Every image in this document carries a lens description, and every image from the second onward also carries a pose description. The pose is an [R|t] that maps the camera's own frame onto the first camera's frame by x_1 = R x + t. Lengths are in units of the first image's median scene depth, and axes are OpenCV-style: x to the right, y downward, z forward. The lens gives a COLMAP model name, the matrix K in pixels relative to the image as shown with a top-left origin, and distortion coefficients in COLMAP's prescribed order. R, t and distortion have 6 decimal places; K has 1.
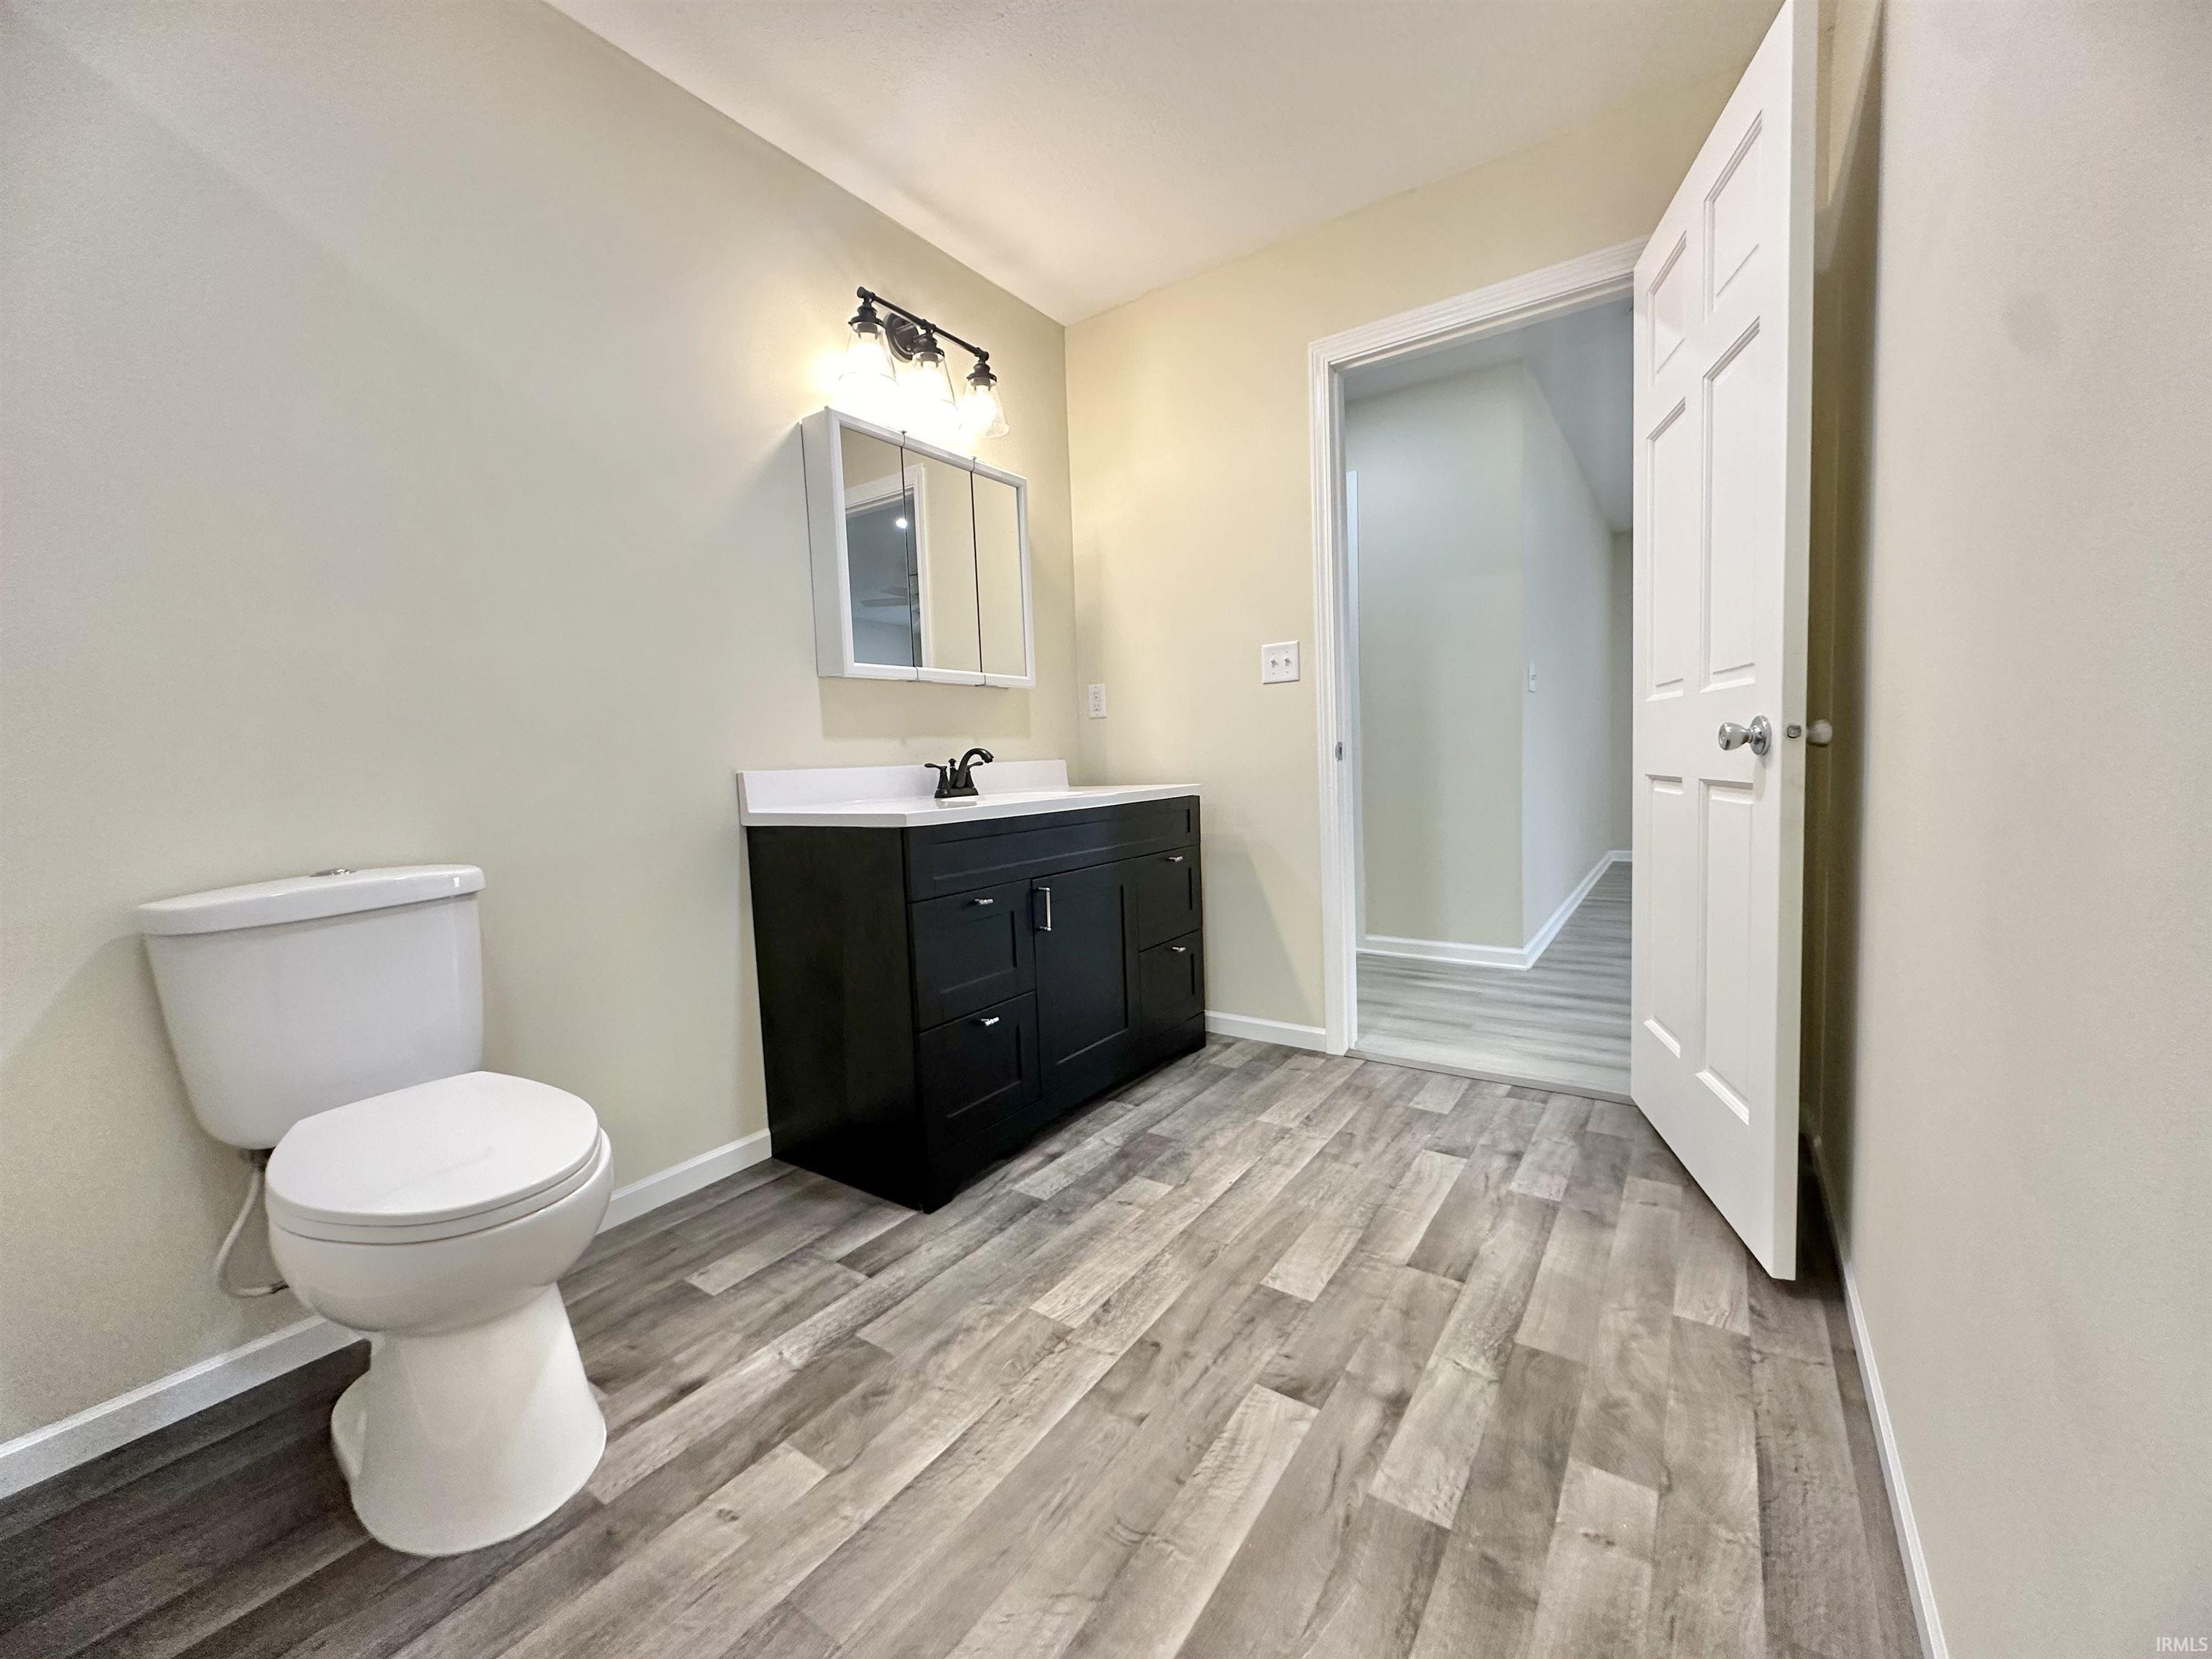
lens RADIAL K [[878.6, 0, 1112.1], [0, 878.6, 823.0], [0, 0, 1]] dist [-0.004674, 0.001193]
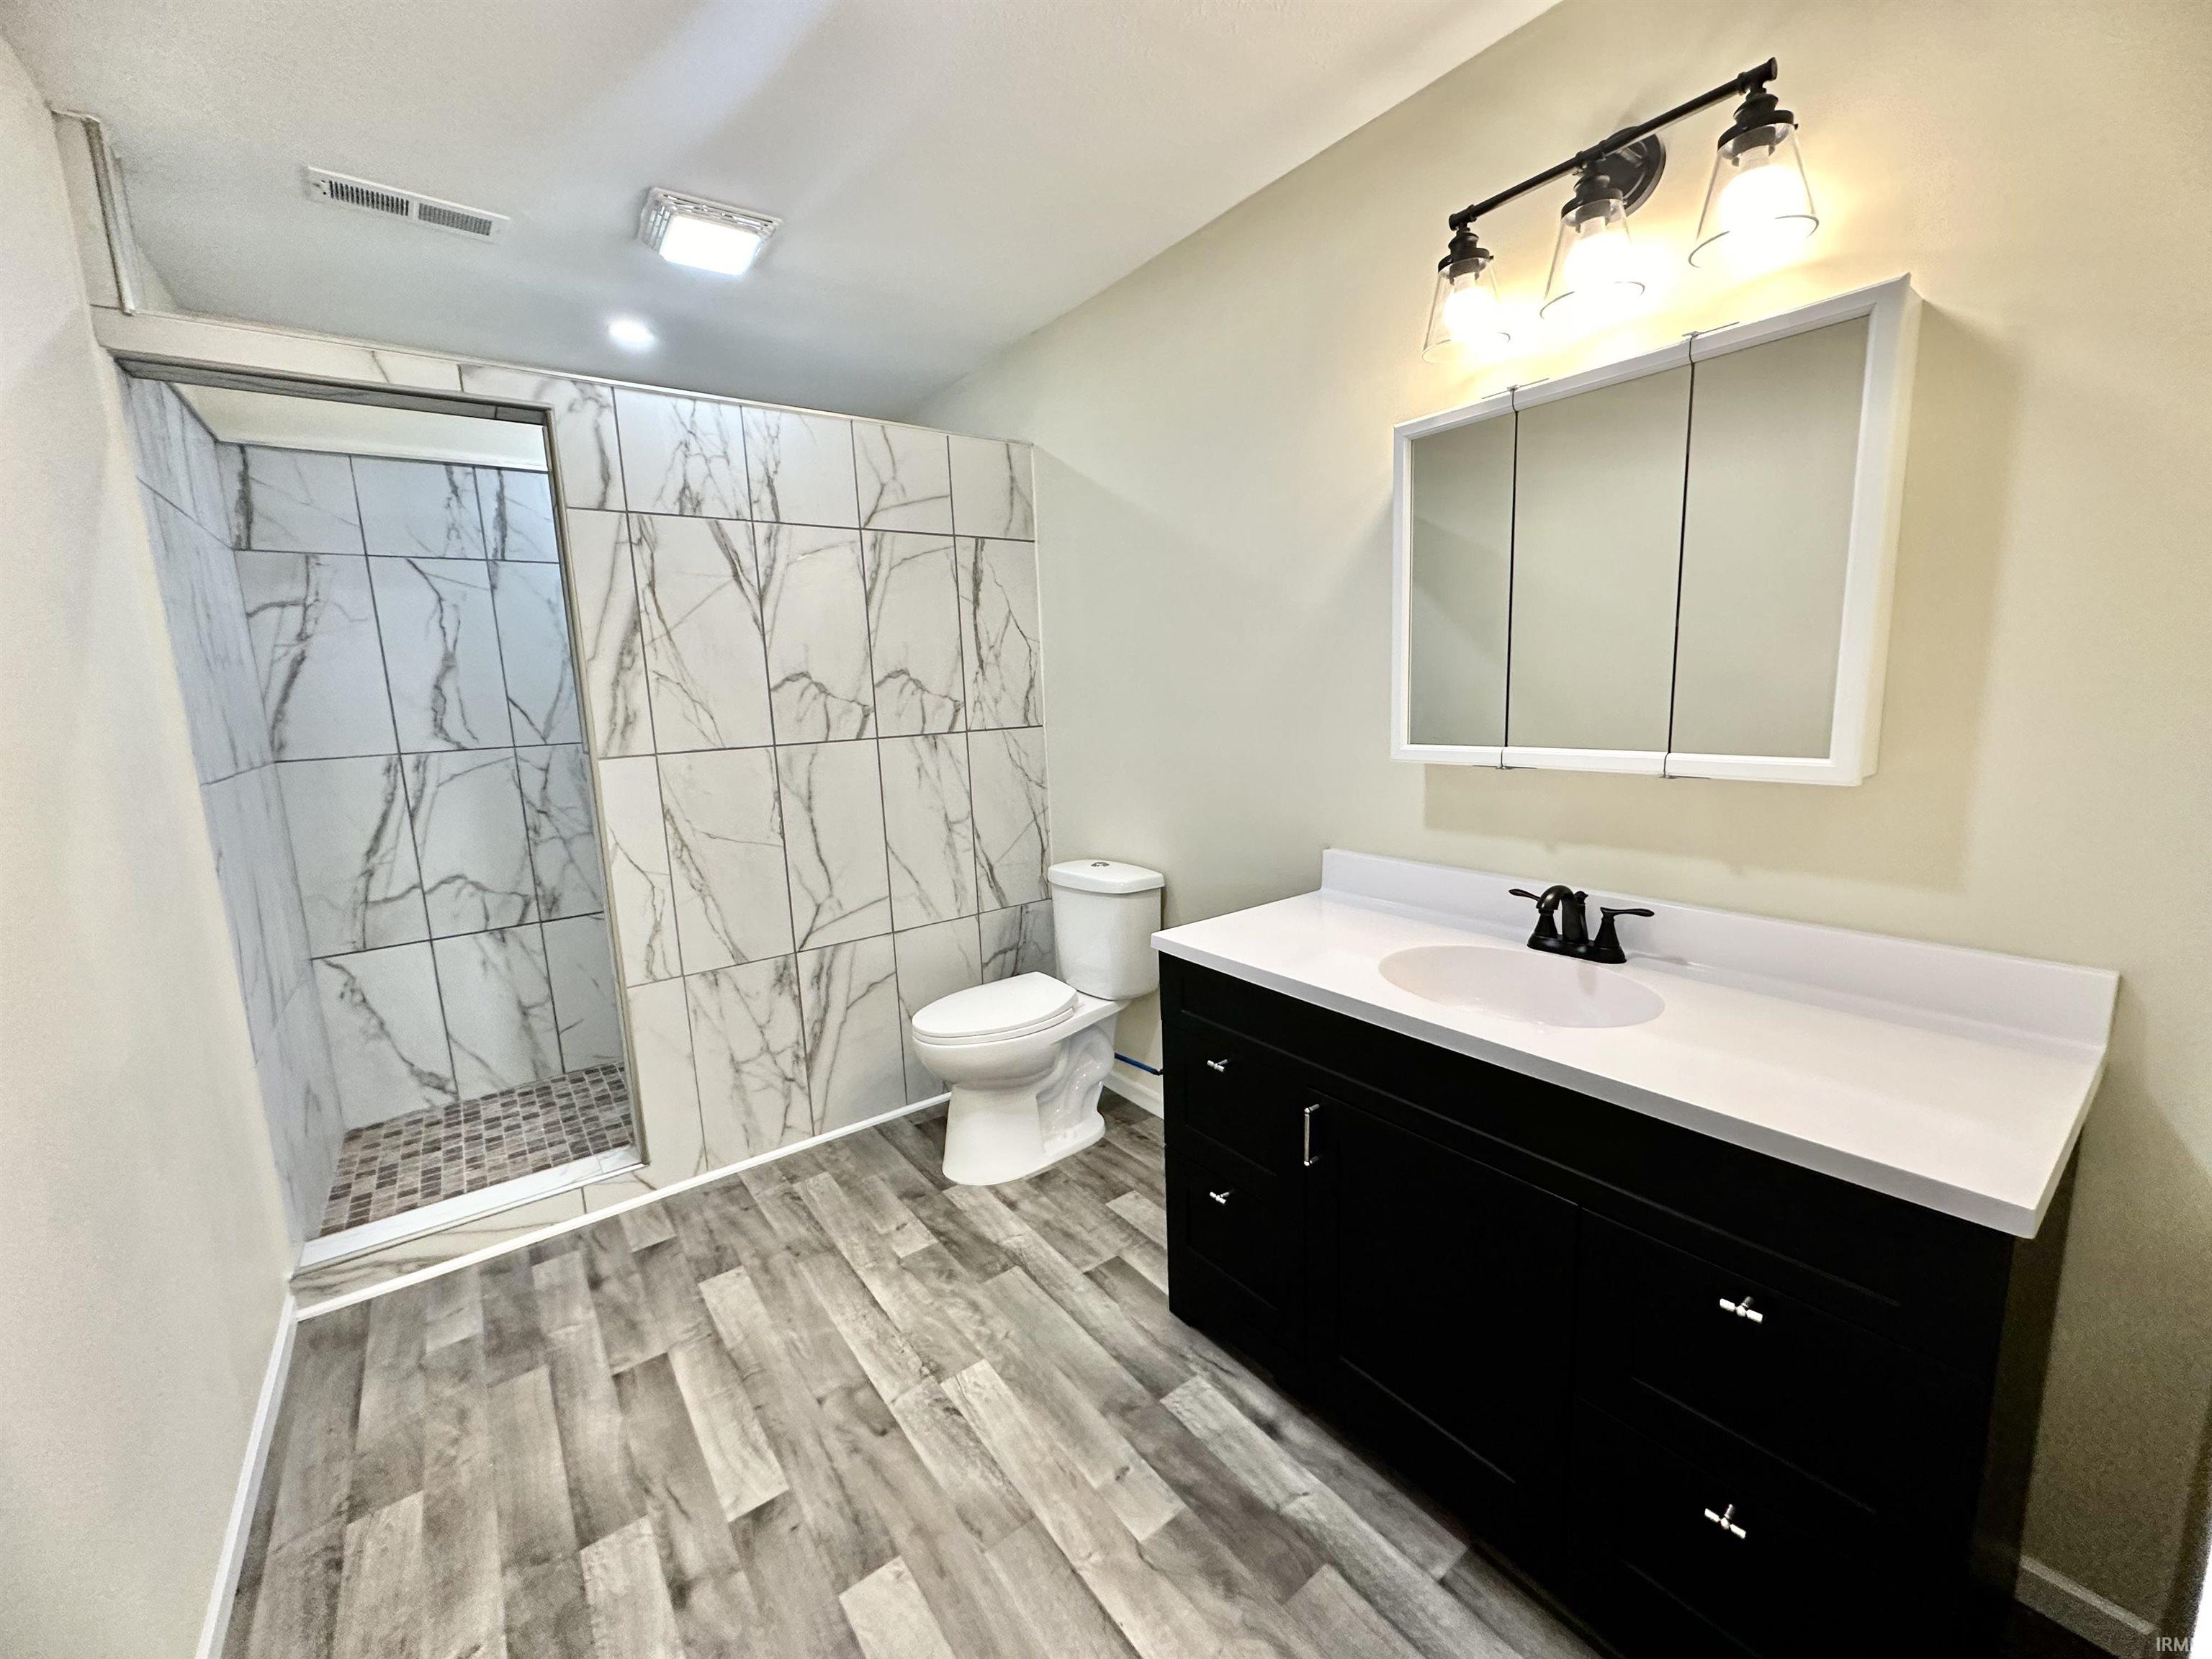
lens RADIAL K [[878.6, 0, 1101.8], [0, 878.6, 822.4], [0, 0, 1]] dist [-0.004674, 0.001193]
pose [[-0.318306, 0.198503, -0.926972, 0.860064], [-0.021037, 0.976112, 0.216249, -0.438318], [0.947755, 0.088334, -0.306526, 1.545656]]
